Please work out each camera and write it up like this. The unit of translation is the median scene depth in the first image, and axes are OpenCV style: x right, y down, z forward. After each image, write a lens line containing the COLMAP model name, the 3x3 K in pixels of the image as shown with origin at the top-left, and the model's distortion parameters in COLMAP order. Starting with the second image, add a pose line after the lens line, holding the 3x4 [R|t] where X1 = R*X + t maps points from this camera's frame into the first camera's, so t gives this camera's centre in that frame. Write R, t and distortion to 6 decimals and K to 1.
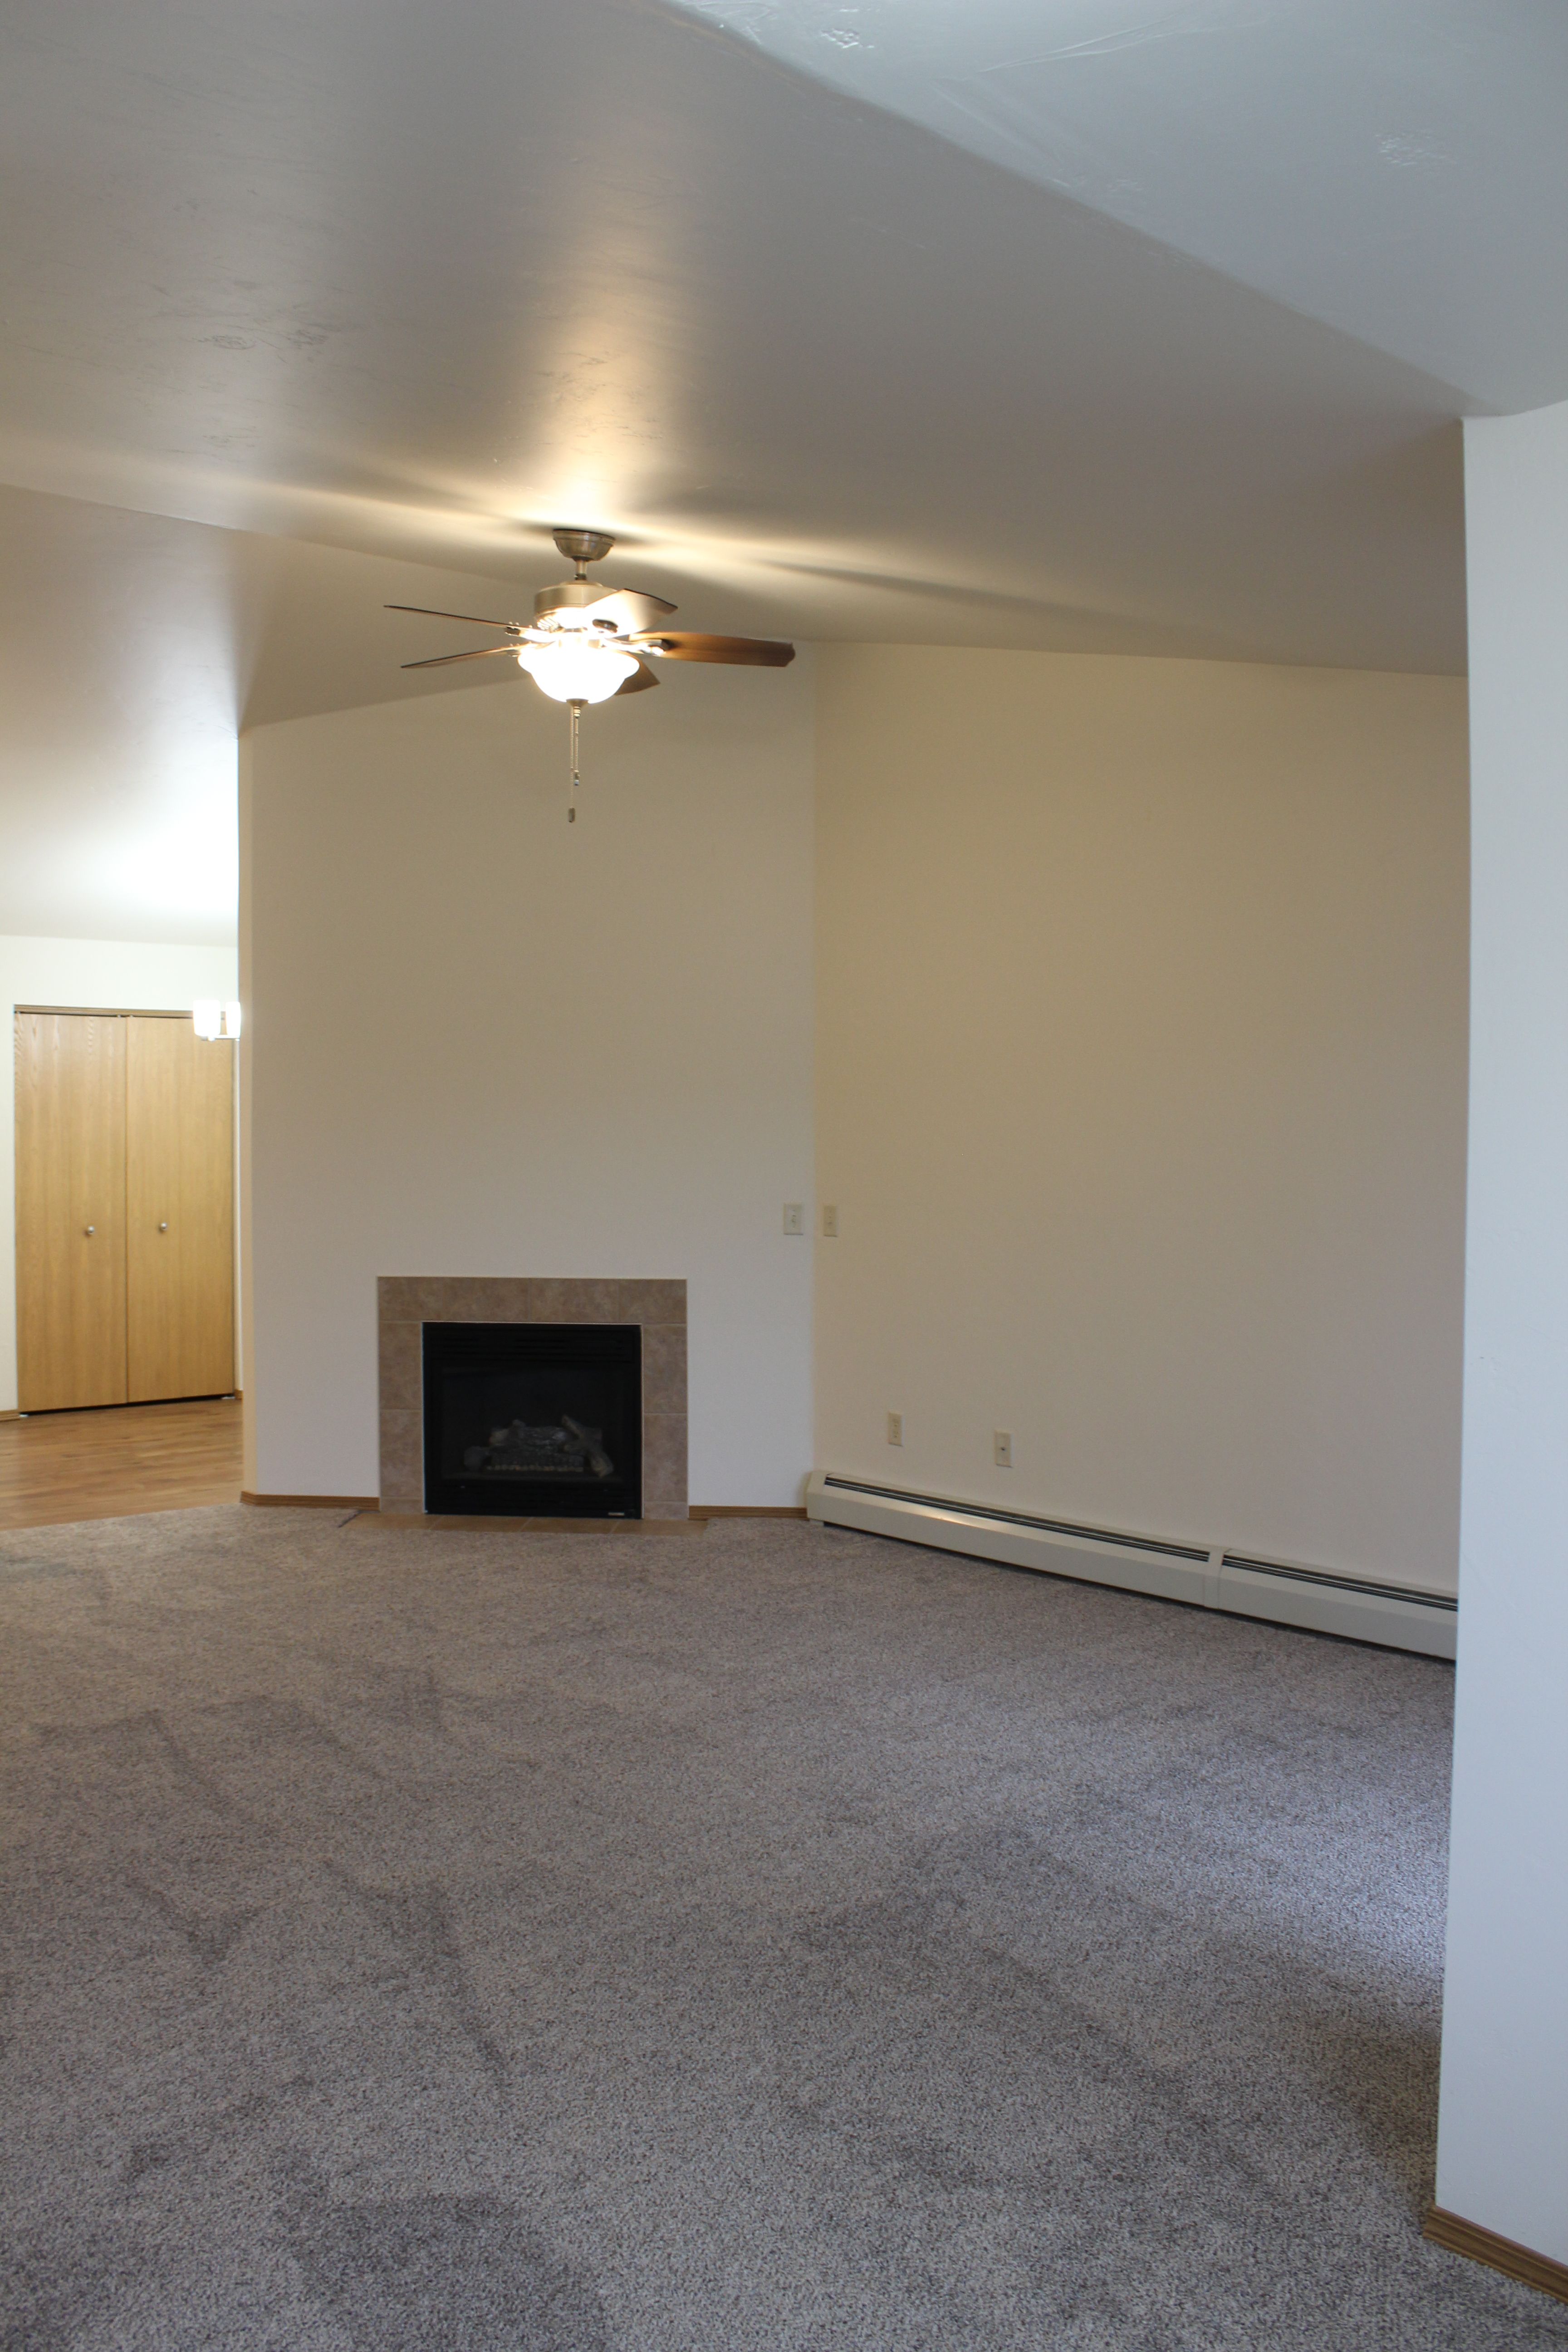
lens RADIAL K [[1991.9, 0, 786.1], [0, 1991.9, 1176.6], [0, 0, 1]] dist [-0.157892, 0.145465]
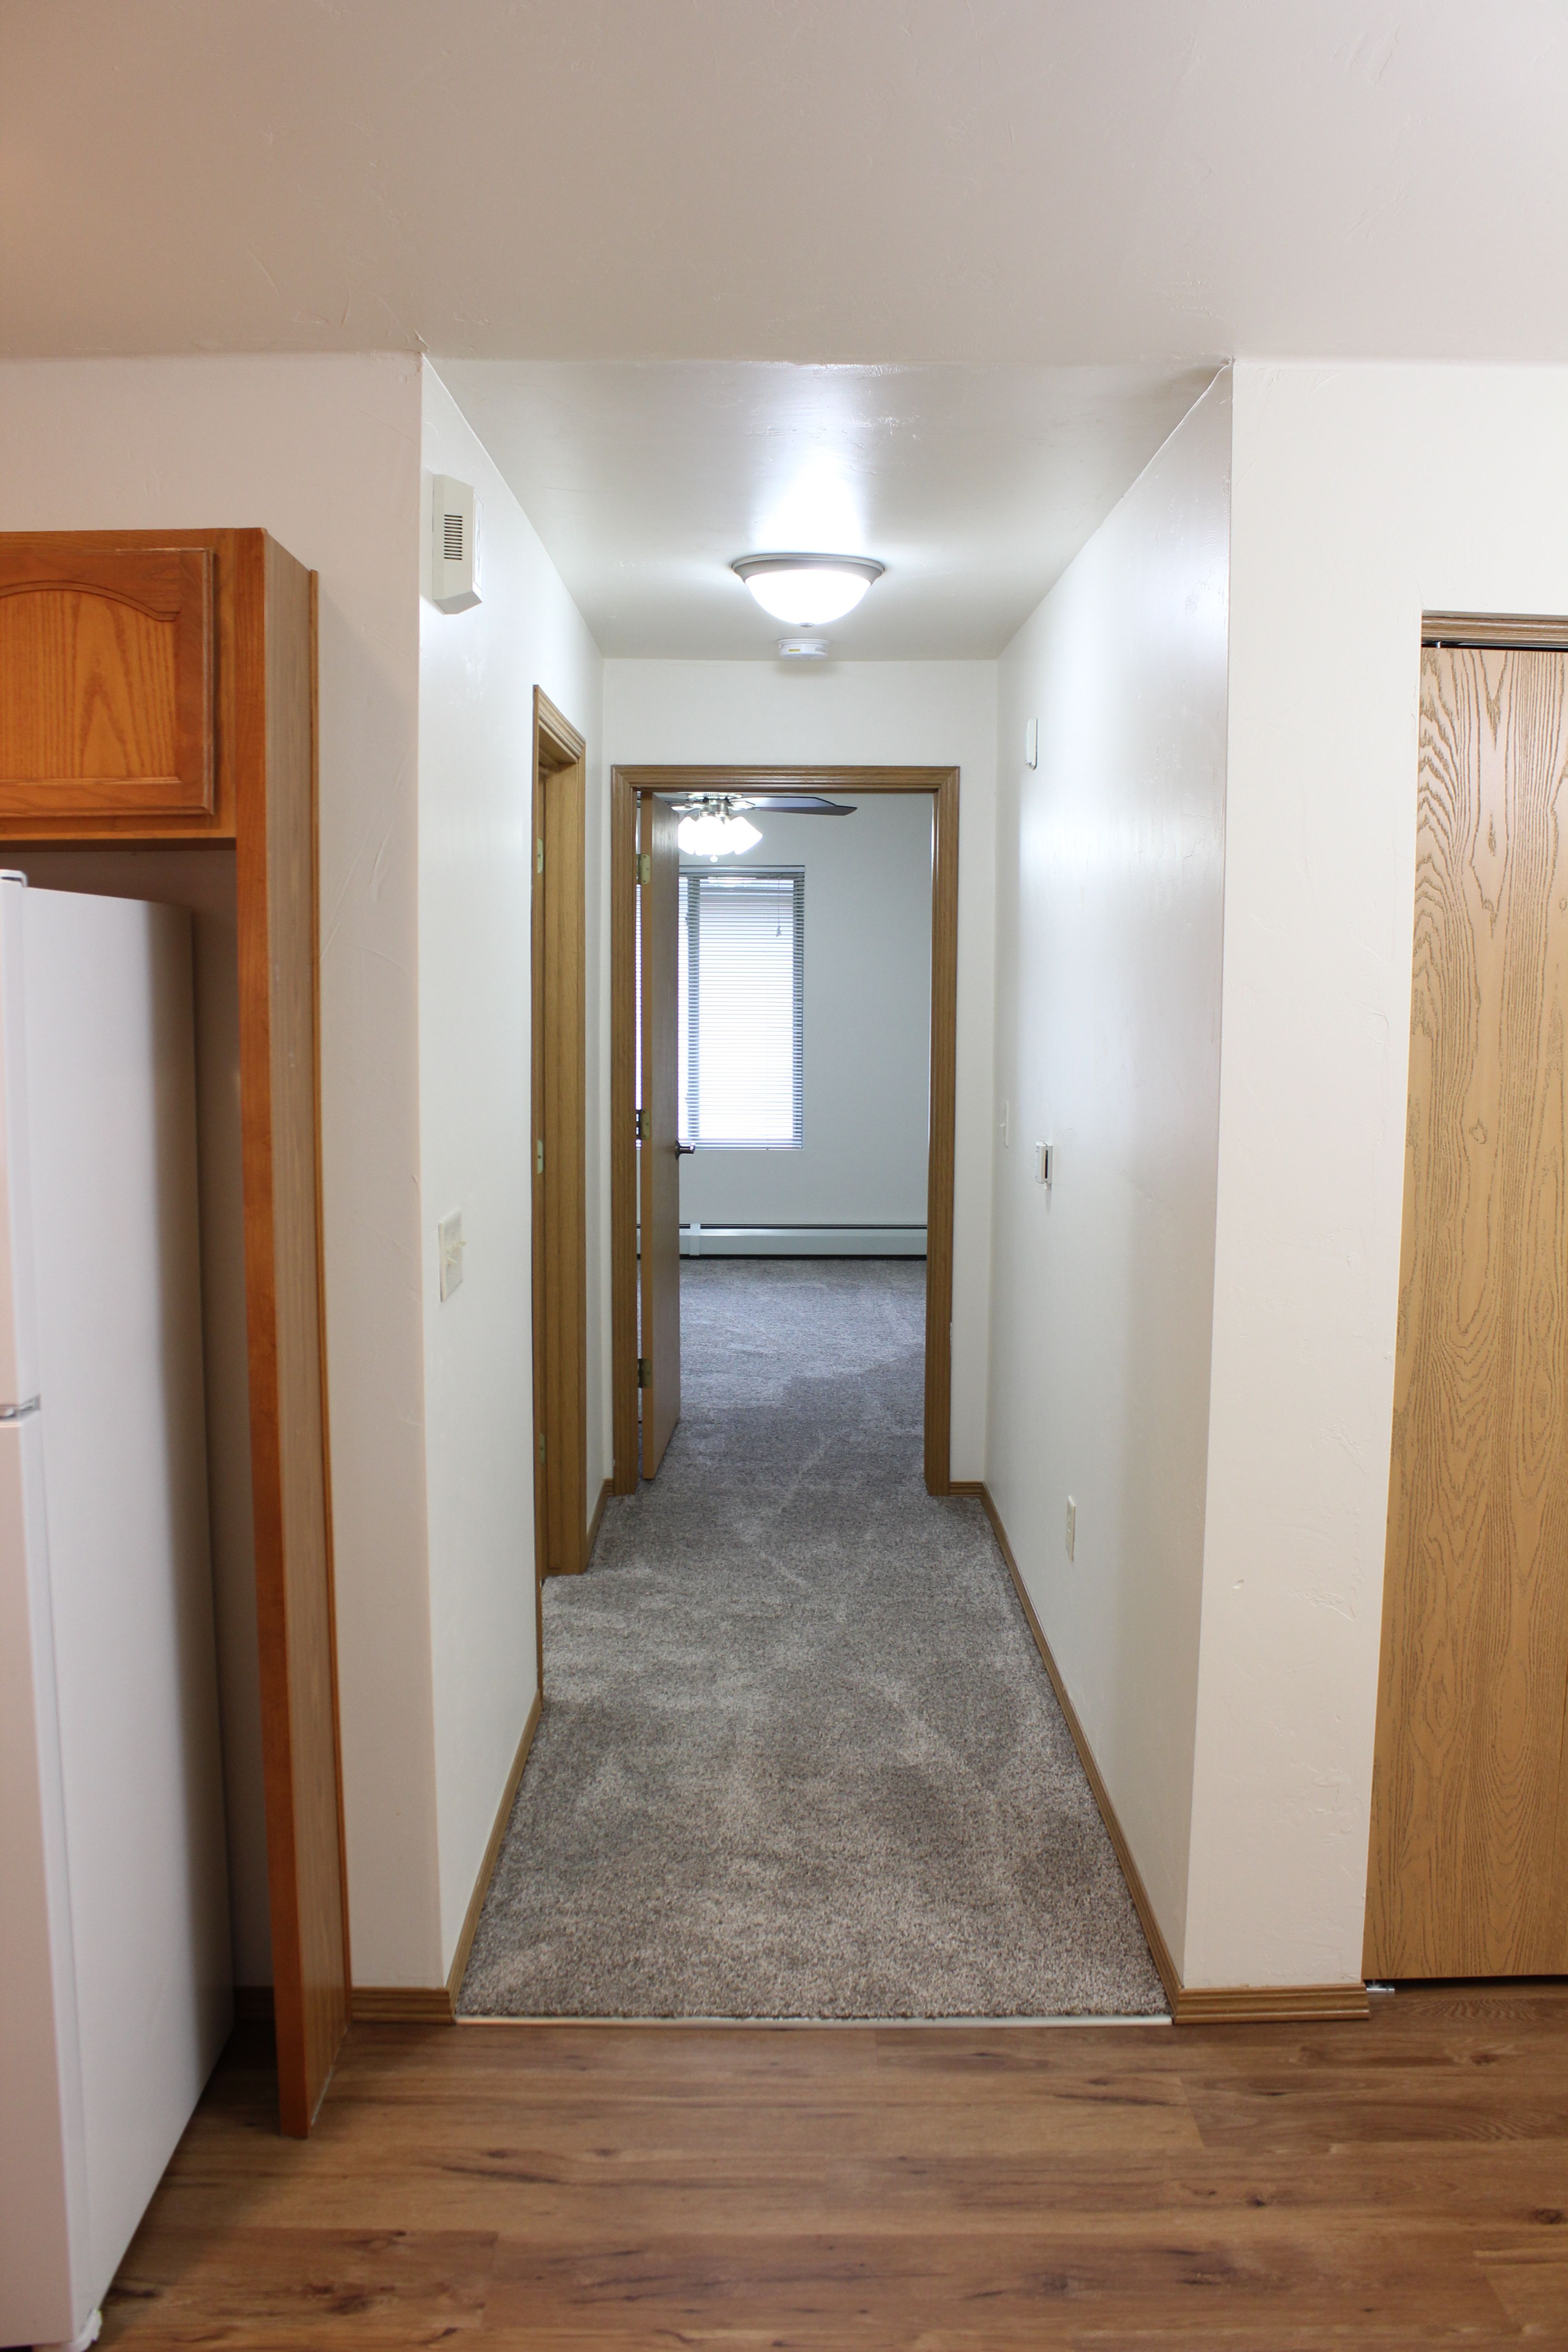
lens RADIAL K [[1991.9, 0, 794.2], [0, 1991.9, 1178.4], [0, 0, 1]] dist [-0.157892, 0.145465]
pose [[0.745132, 0.073744, -0.662827, -0.346328], [-0.022500, 0.996082, 0.085527, -0.037011], [0.666537, -0.048816, 0.743872, 0.925431]]
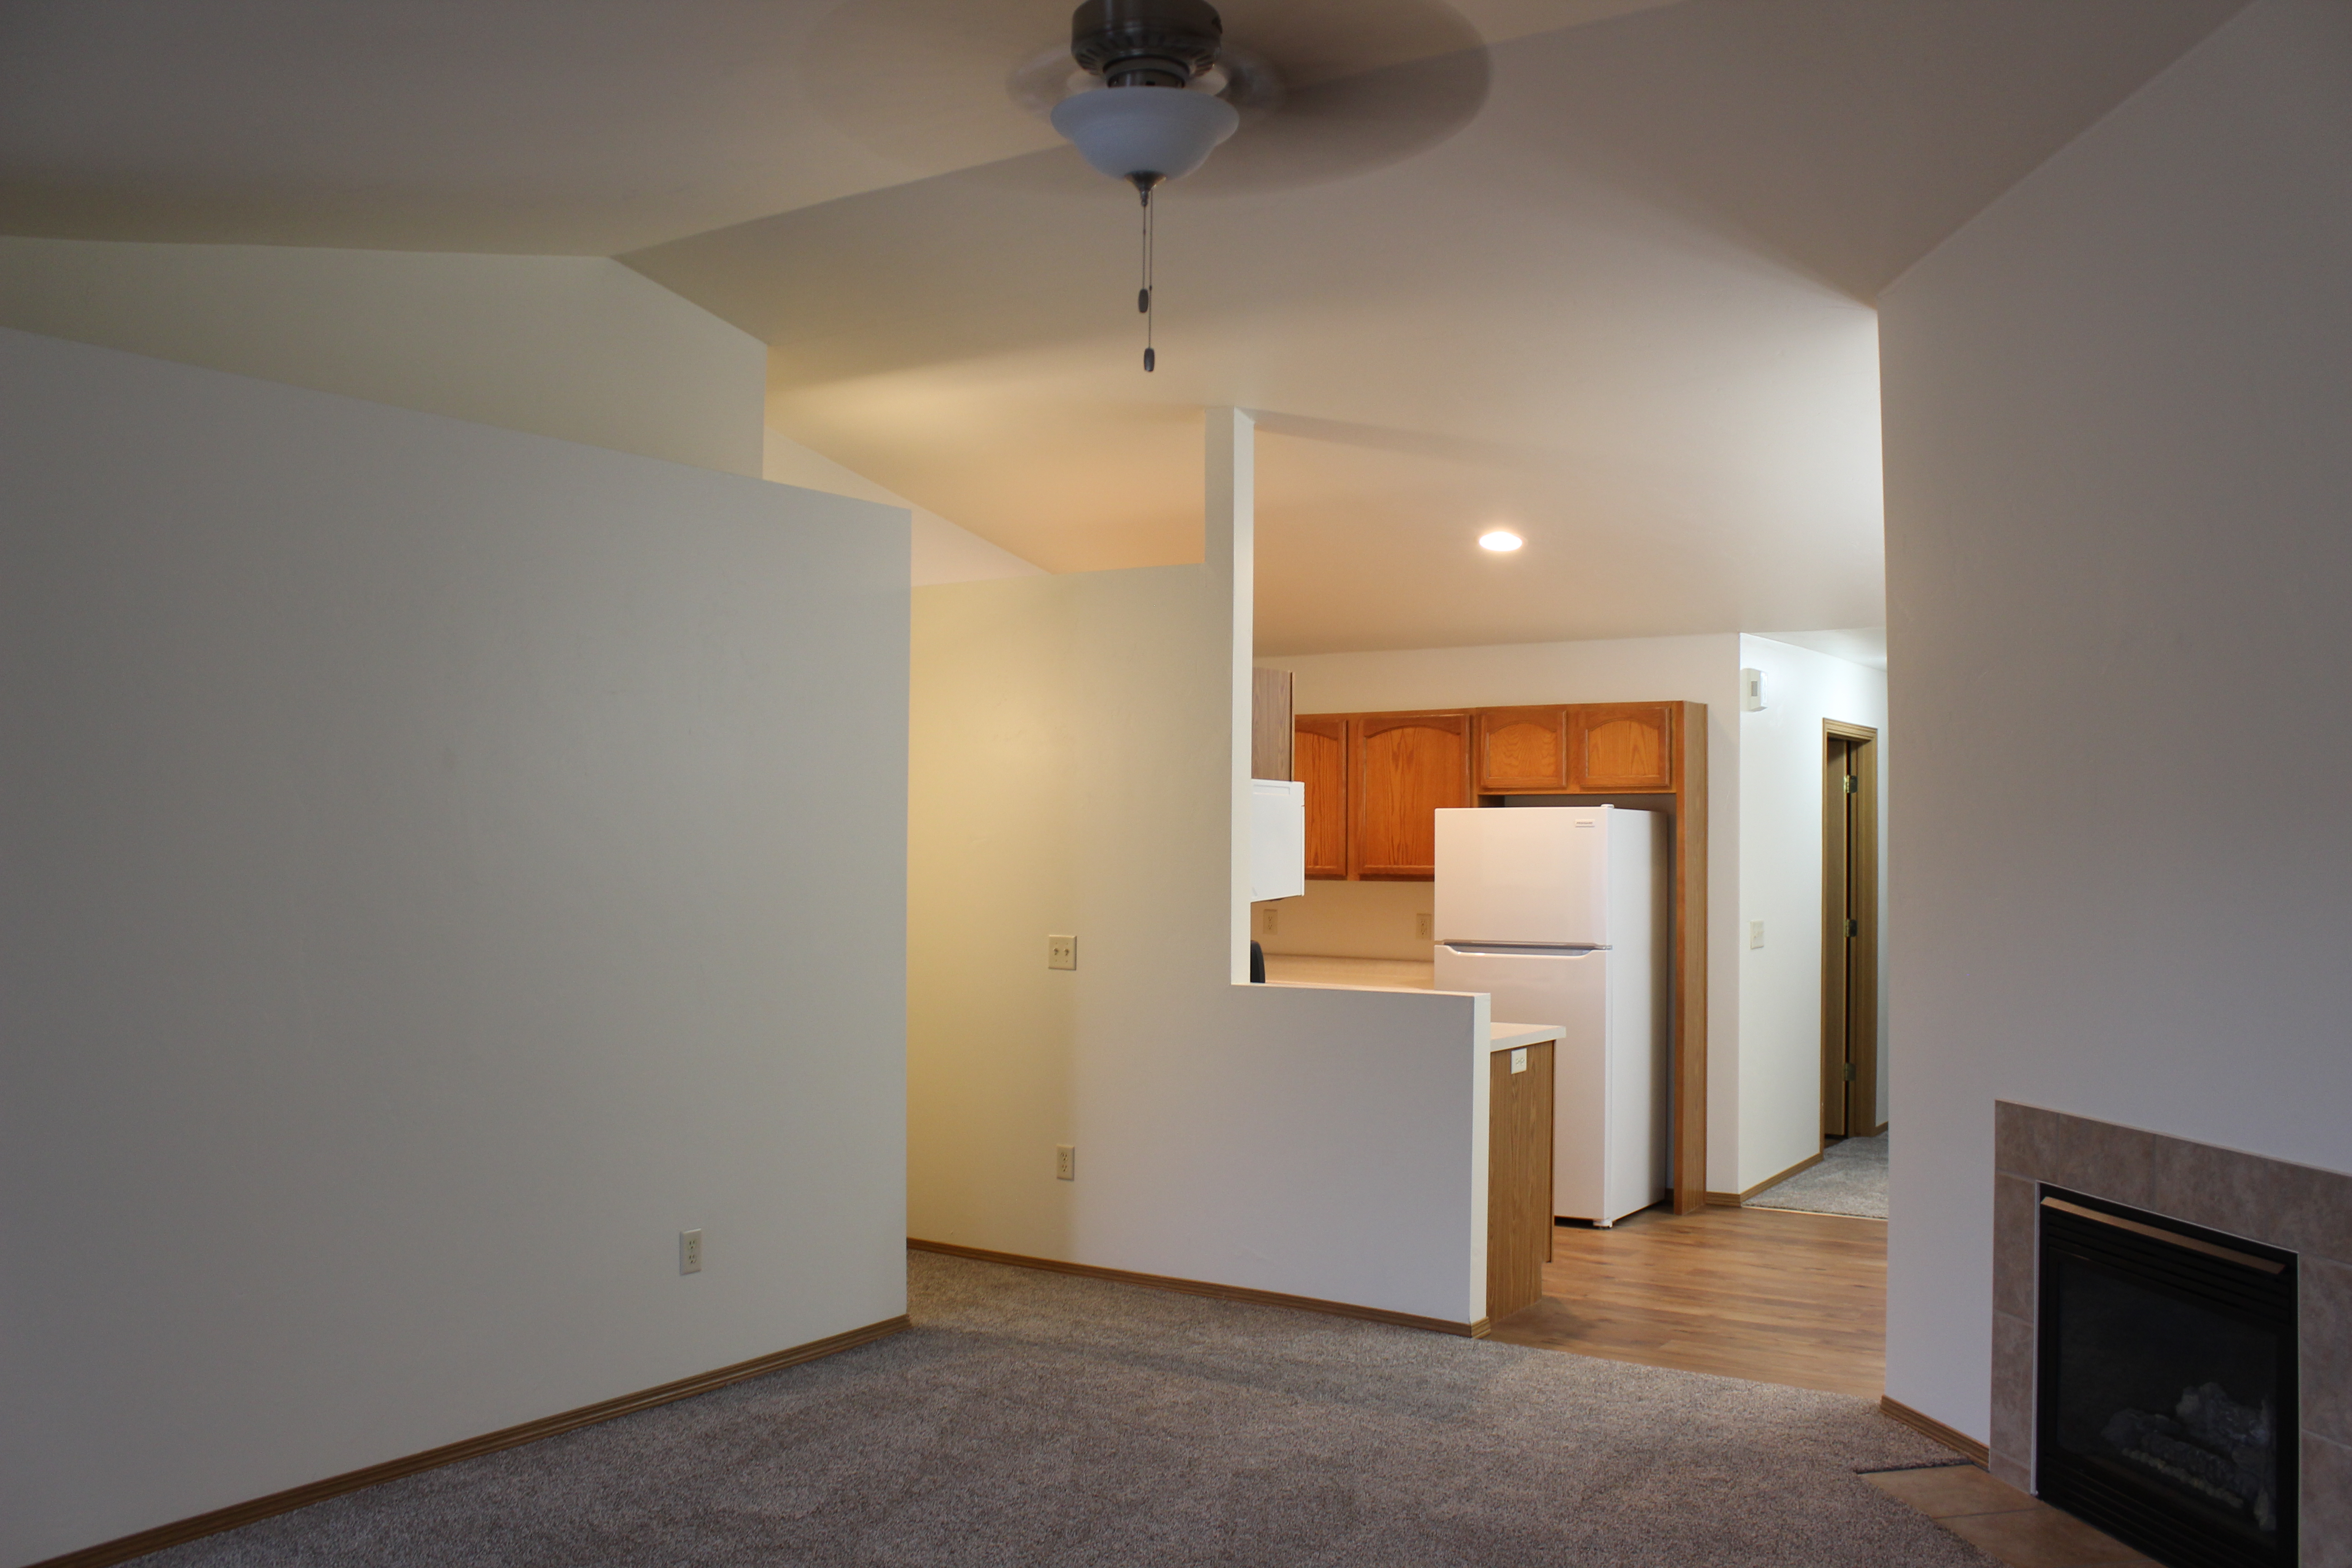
lens RADIAL K [[1991.9, 0, 1177.7], [0, 1991.9, 790.0], [0, 0, 1]] dist [-0.157892, 0.145465]
pose [[0.240226, -0.026302, -0.970361, 0.336783], [-0.032694, 0.998846, -0.035168, -0.018223], [0.970166, 0.040173, 0.239089, 0.590549]]
